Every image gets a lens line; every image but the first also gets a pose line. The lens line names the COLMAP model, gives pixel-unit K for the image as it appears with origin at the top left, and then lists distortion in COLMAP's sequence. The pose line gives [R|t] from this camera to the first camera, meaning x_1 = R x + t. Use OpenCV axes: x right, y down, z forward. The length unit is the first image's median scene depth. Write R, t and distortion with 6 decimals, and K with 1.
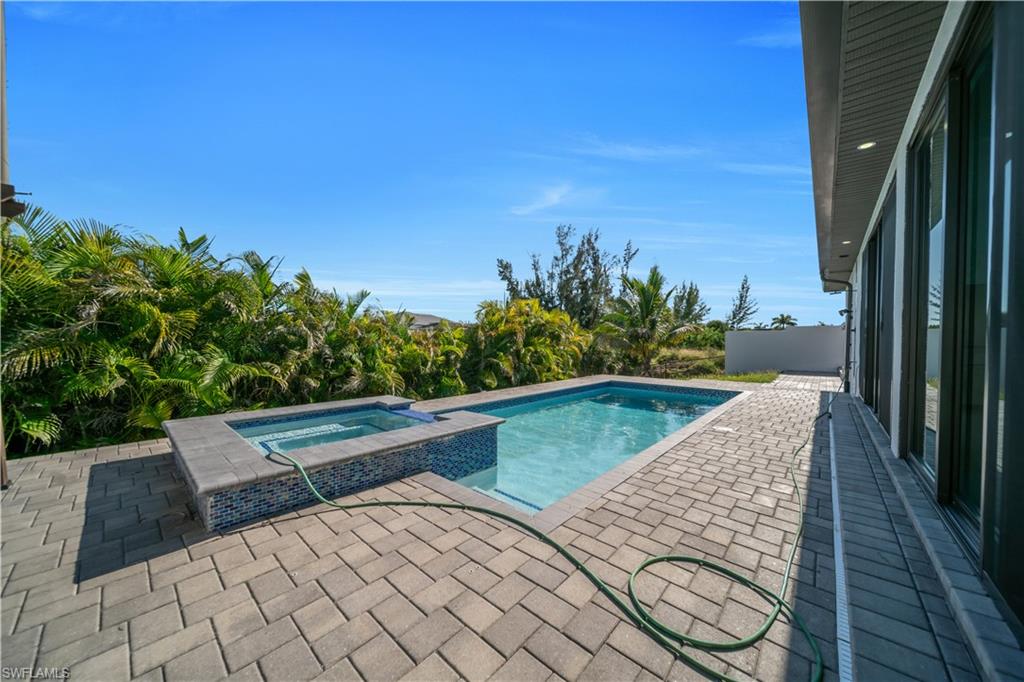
lens RADIAL K [[354.5, 0, 511.9], [0, 354.5, 342.1], [0, 0, 1]] dist [0.000735, 0.000426]
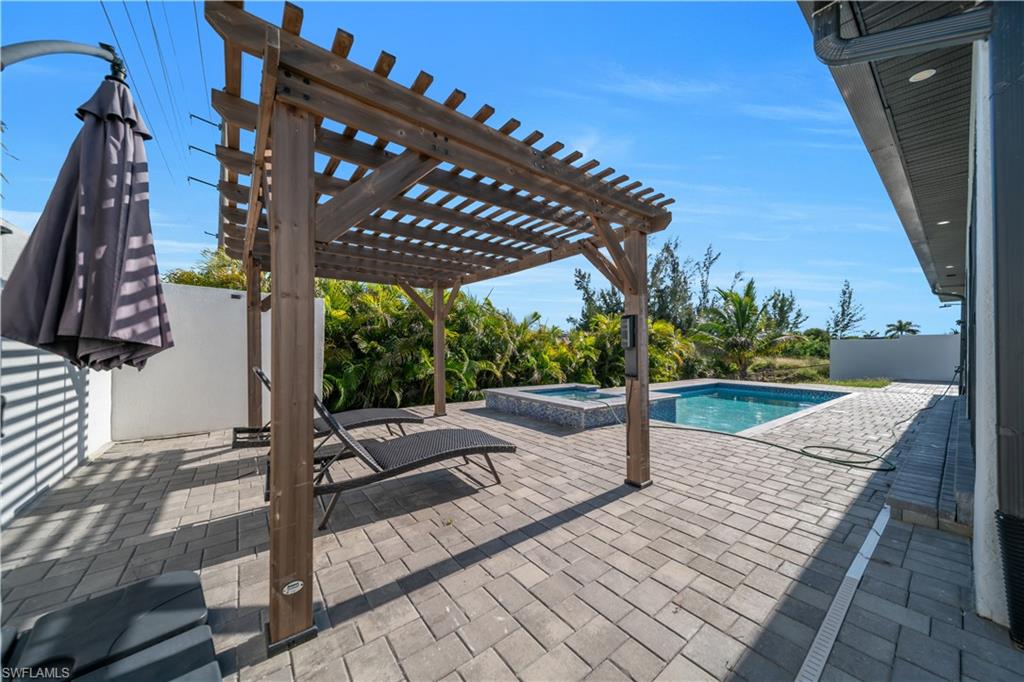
lens RADIAL K [[354.5, 0, 512.4], [0, 354.5, 342.7], [0, 0, 1]] dist [0.000735, 0.000426]
pose [[0.984017, 0.003308, -0.178044, -0.071116], [-0.007091, 0.999762, -0.020615, 0.003023], [0.177934, 0.021548, 0.983806, -0.103626]]
